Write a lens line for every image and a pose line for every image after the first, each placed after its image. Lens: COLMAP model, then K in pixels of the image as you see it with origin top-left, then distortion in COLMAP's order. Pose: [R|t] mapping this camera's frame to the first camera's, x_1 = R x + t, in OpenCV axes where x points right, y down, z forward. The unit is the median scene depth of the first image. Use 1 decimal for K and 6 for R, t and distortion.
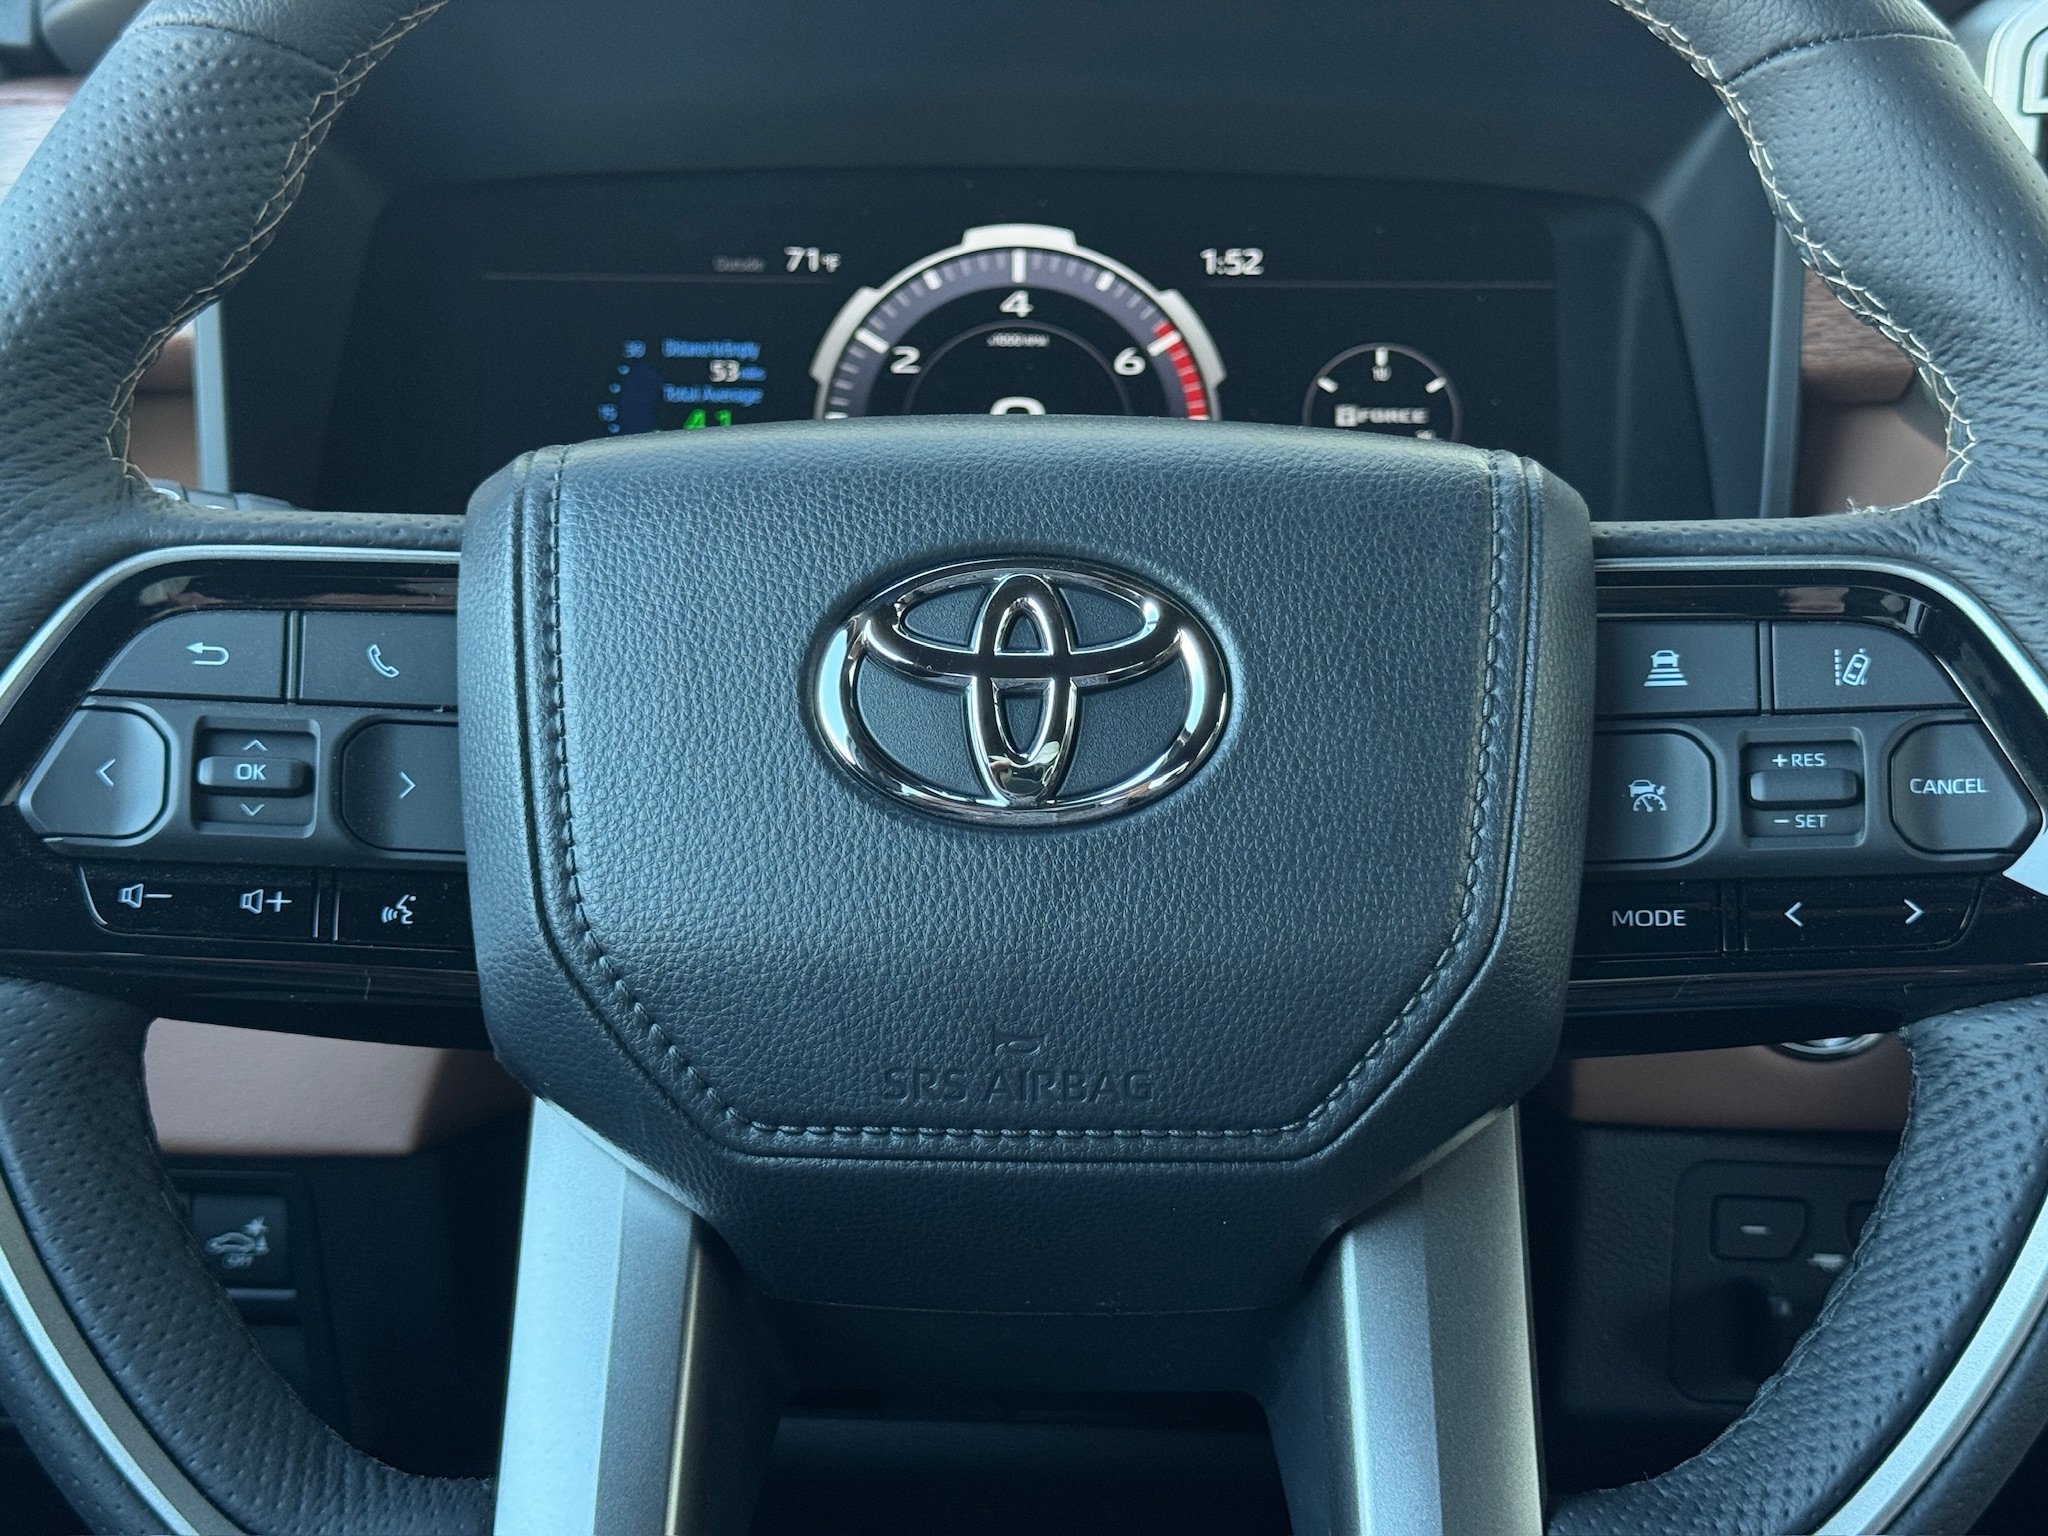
lens RADIAL K [[2900.1, 0, 1024.0], [0, 2900.1, 768.0], [0, 0, 1]] dist [0.250503, -0.778812]
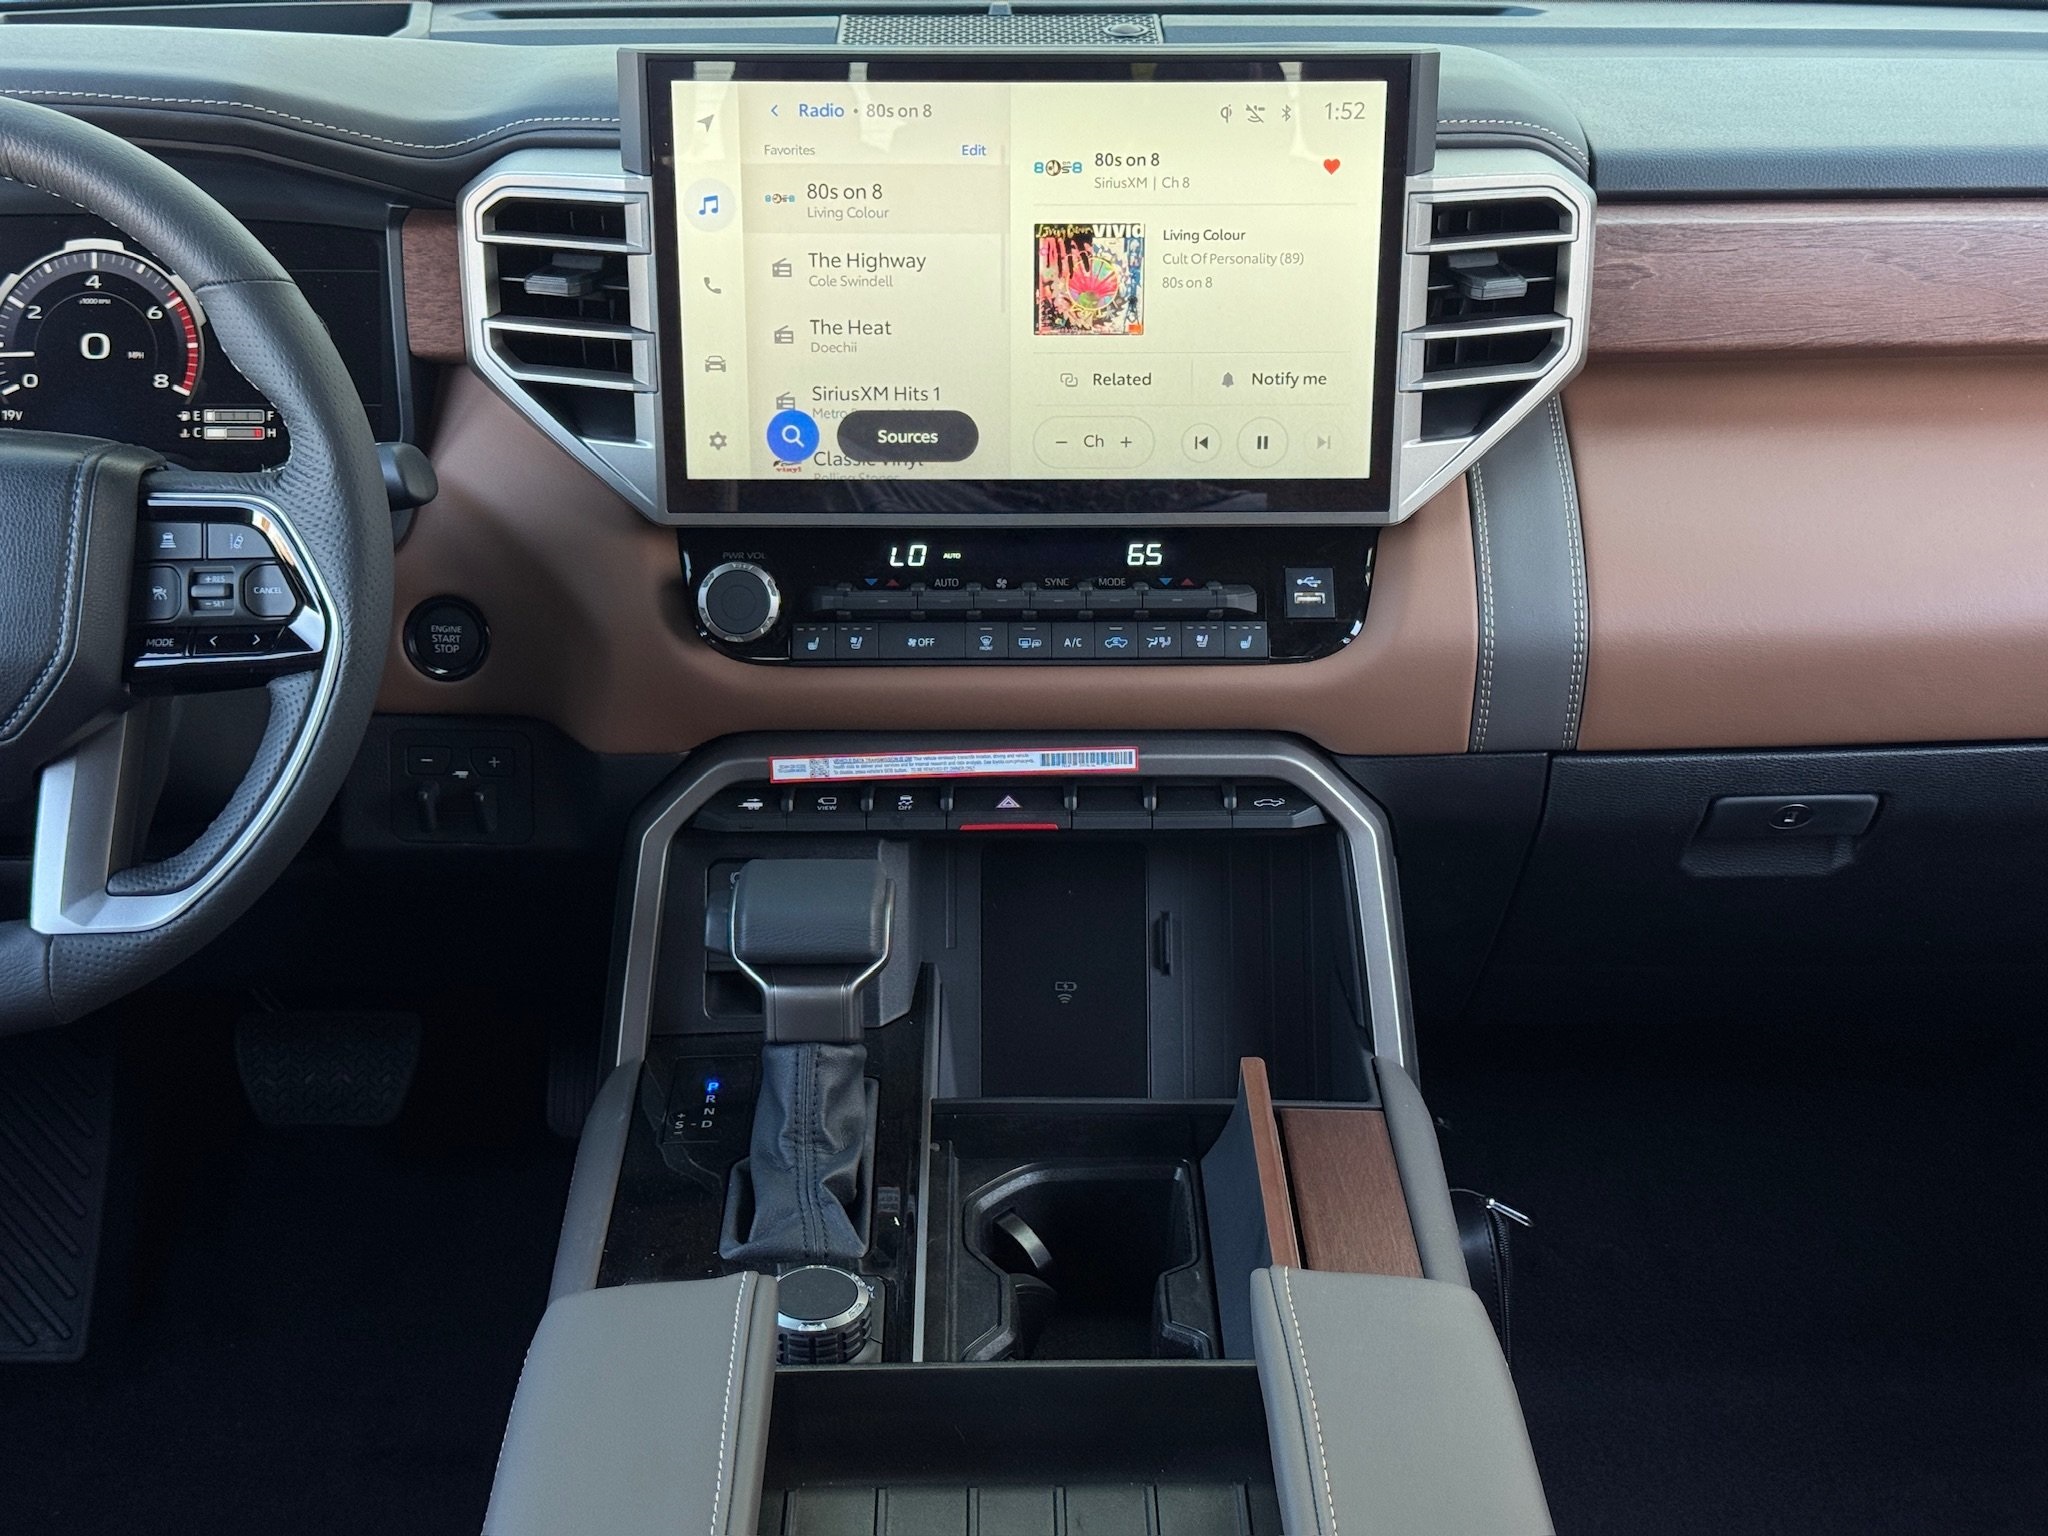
lens RADIAL K [[2900.1, 0, 1024.0], [0, 2900.1, 768.0], [0, 0, 1]] dist [0.250503, -0.778812]
pose [[0.999917, -0.009774, 0.008401, 0.915937], [0.008307, 0.987123, 0.159748, -0.235138], [-0.009855, -0.159665, 0.987122, -1.487536]]
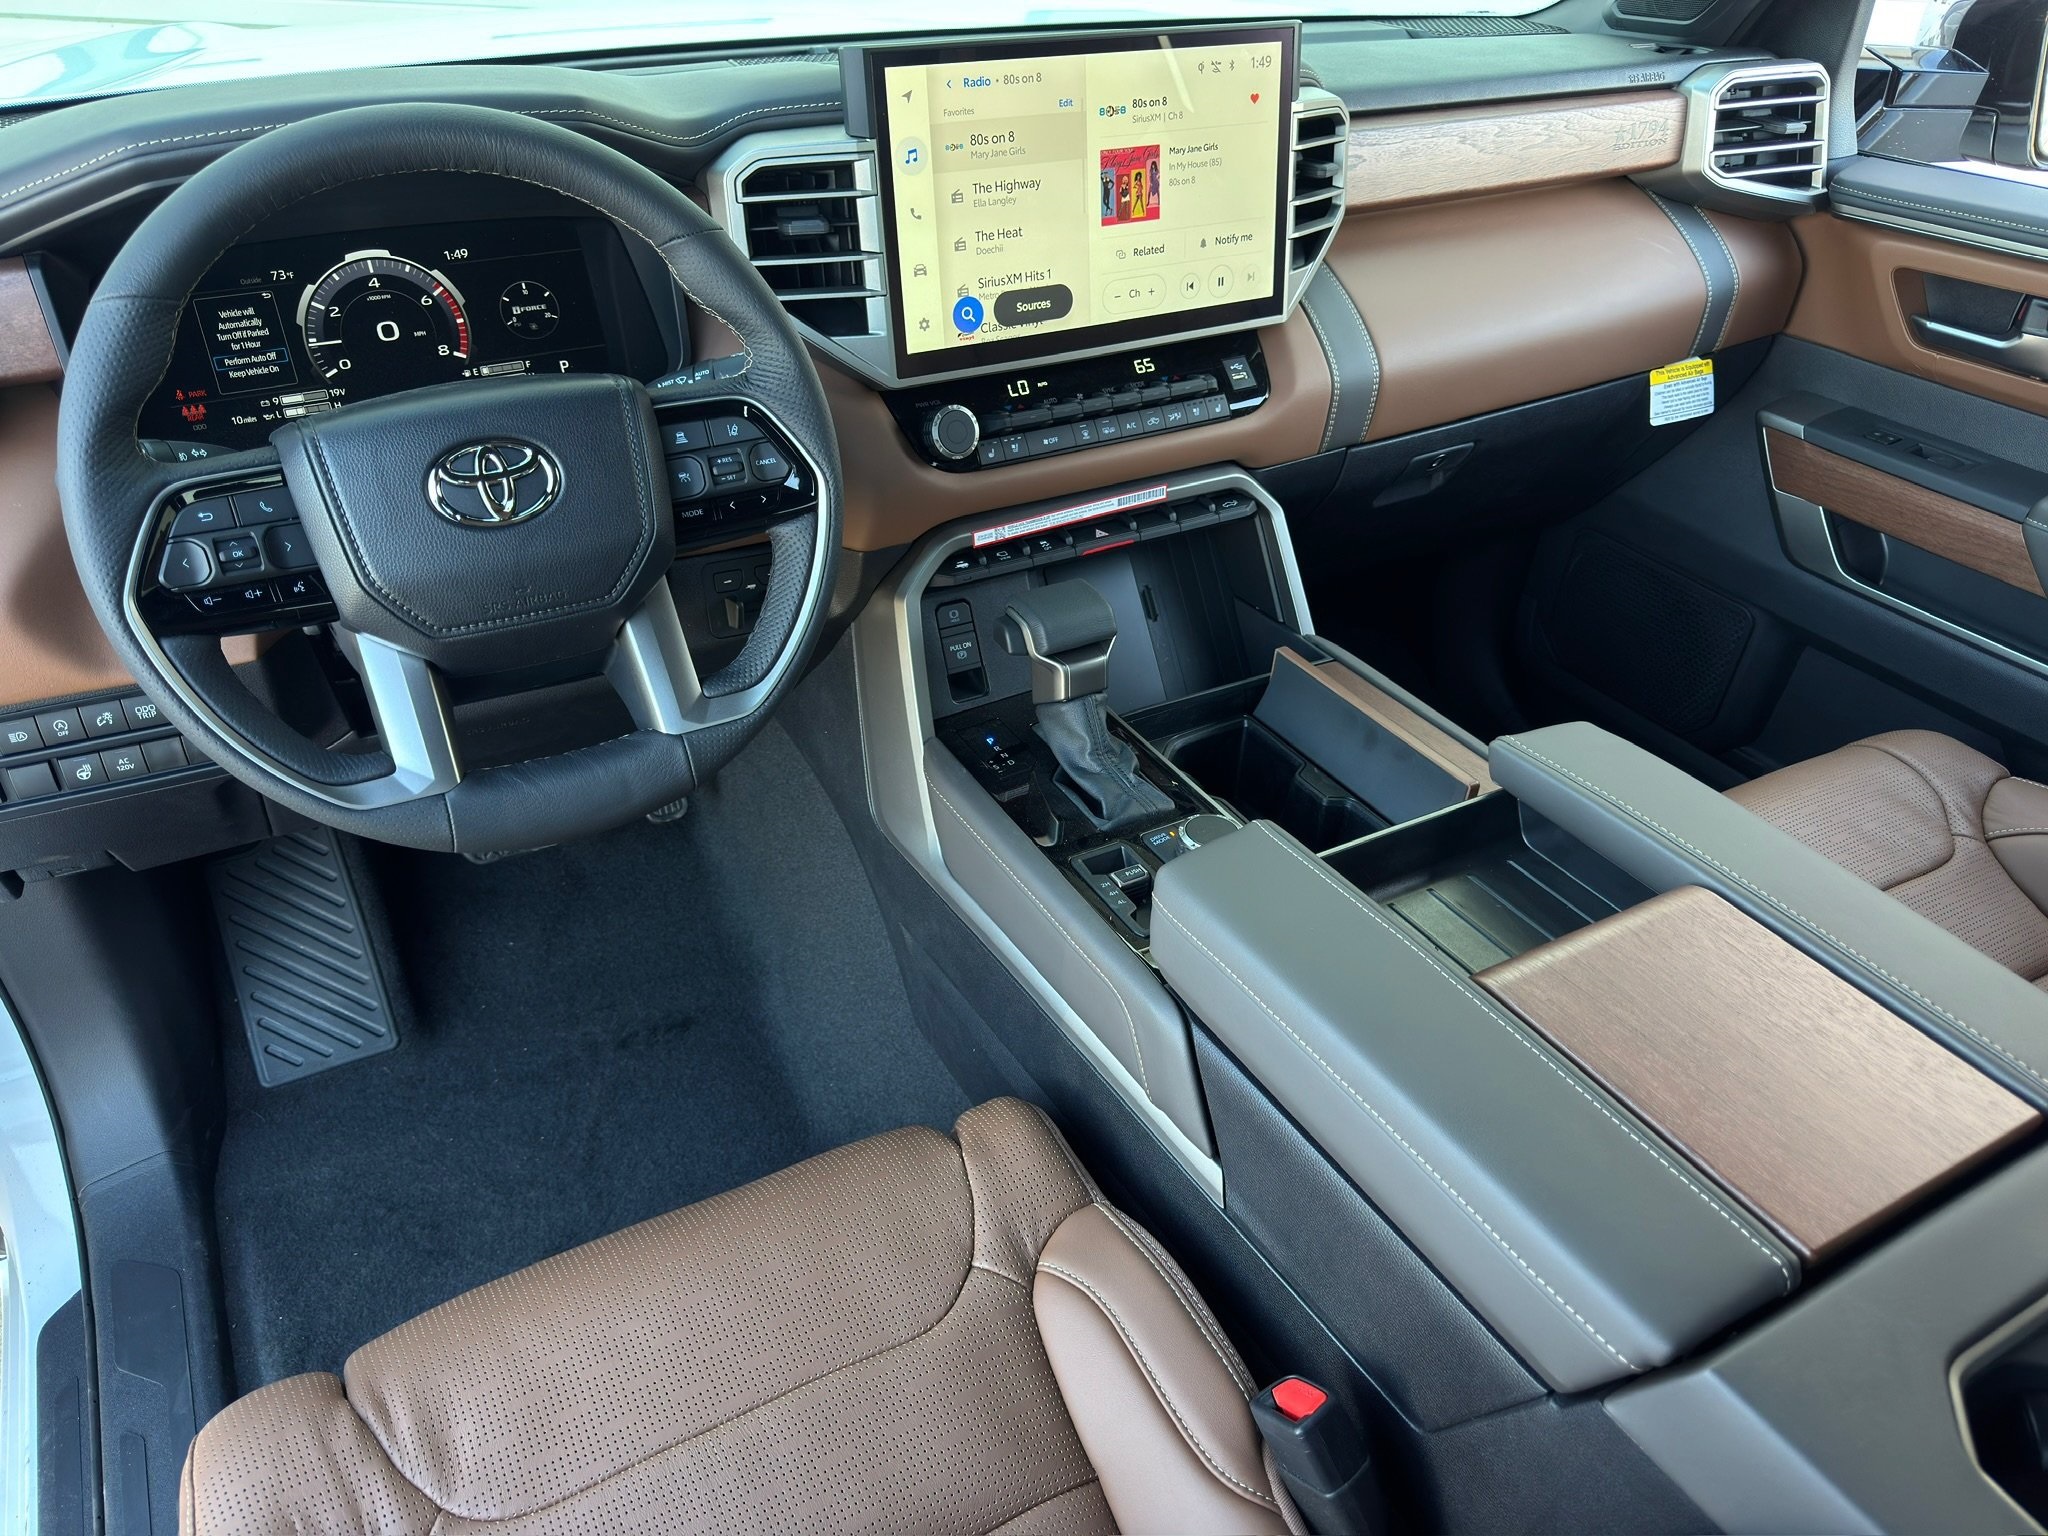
lens RADIAL K [[1442.4, 0, 1024.0], [0, 1442.4, 768.0], [0, 0, 1]] dist [0.157952, -0.337551]
pose [[0.872598, -0.264660, 0.410522, -0.228328], [0.124929, 0.933453, 0.336240, -0.195079], [-0.472192, -0.242116, 0.847593, -0.708319]]
